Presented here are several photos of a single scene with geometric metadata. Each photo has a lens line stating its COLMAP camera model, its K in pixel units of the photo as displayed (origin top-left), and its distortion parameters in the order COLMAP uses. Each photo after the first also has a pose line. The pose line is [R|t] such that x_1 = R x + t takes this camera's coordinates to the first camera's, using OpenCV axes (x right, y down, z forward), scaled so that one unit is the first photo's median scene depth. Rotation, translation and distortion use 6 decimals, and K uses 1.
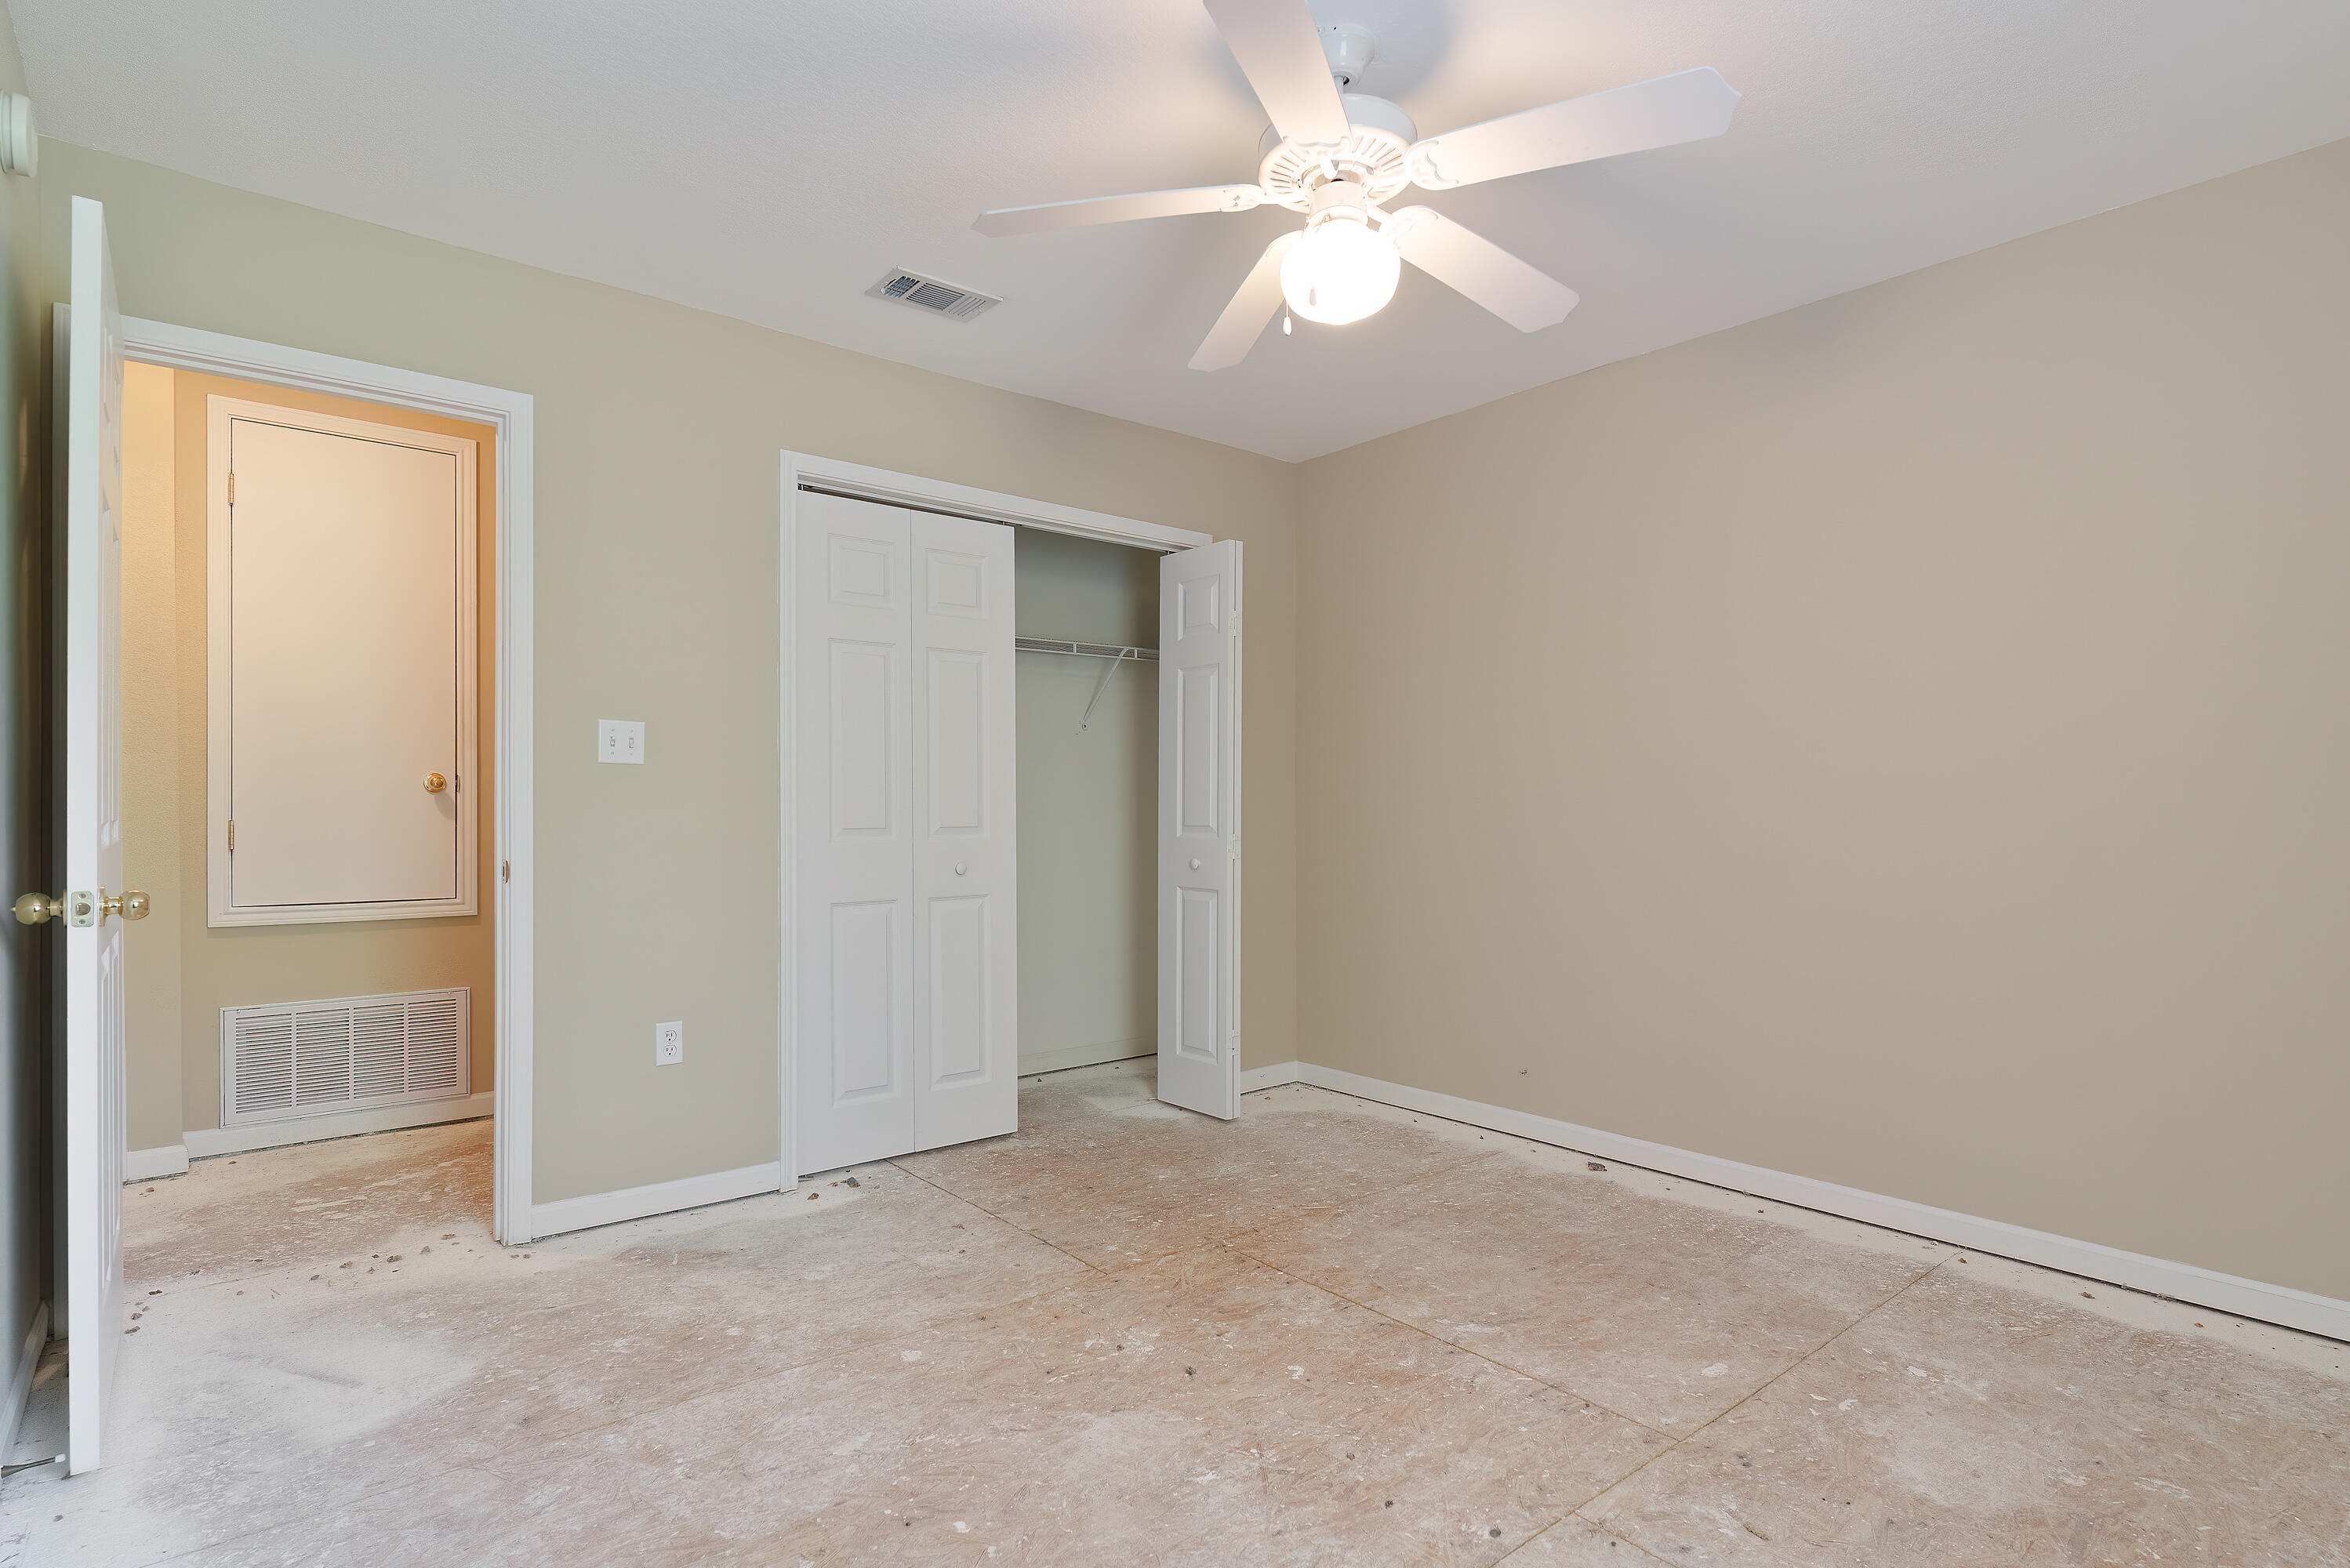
lens RADIAL K [[1168.6, 0, 1199.6], [0, 1168.6, 775.0], [0, 0, 1]] dist [0.002757, 0.000318]
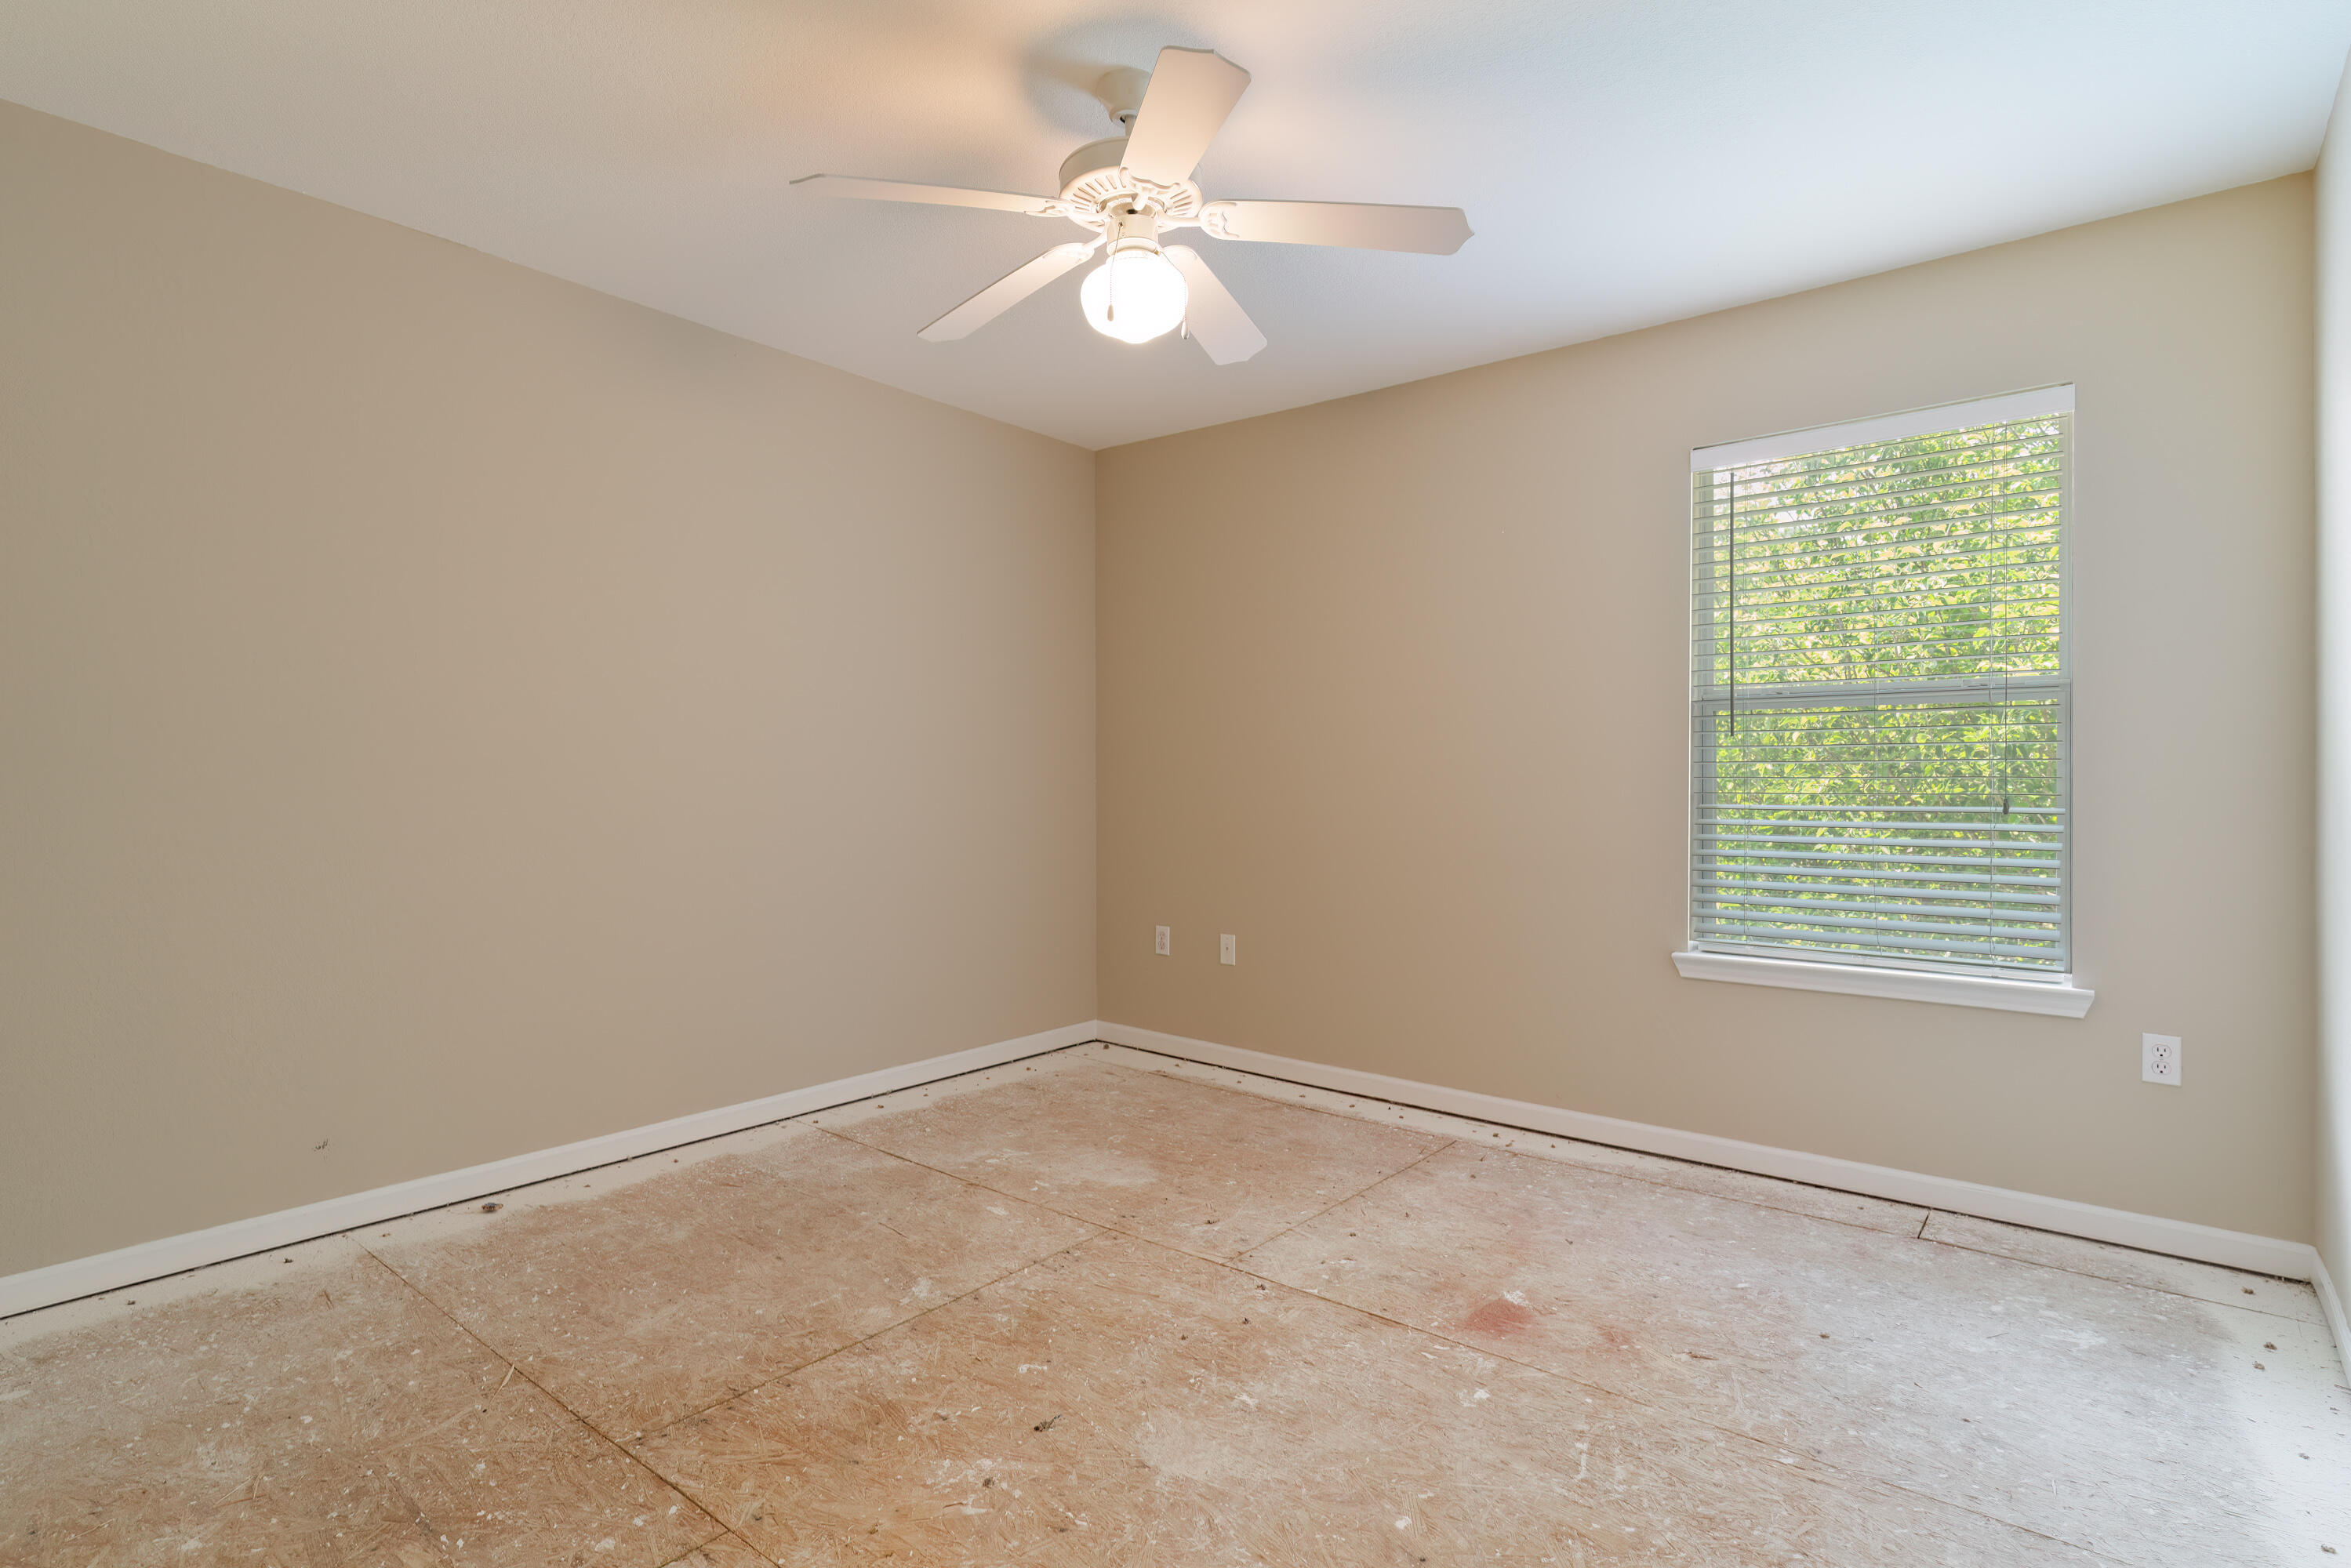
lens RADIAL K [[1169.1, 0, 1200.1], [0, 1169.1, 775.0], [0, 0, 1]] dist [0.002757, 0.000318]
pose [[-0.189807, 0.000772, 0.981821, -0.748387], [-0.030222, 0.999521, -0.006628, 0.035429], [-0.981356, -0.030931, -0.189693, 0.924570]]
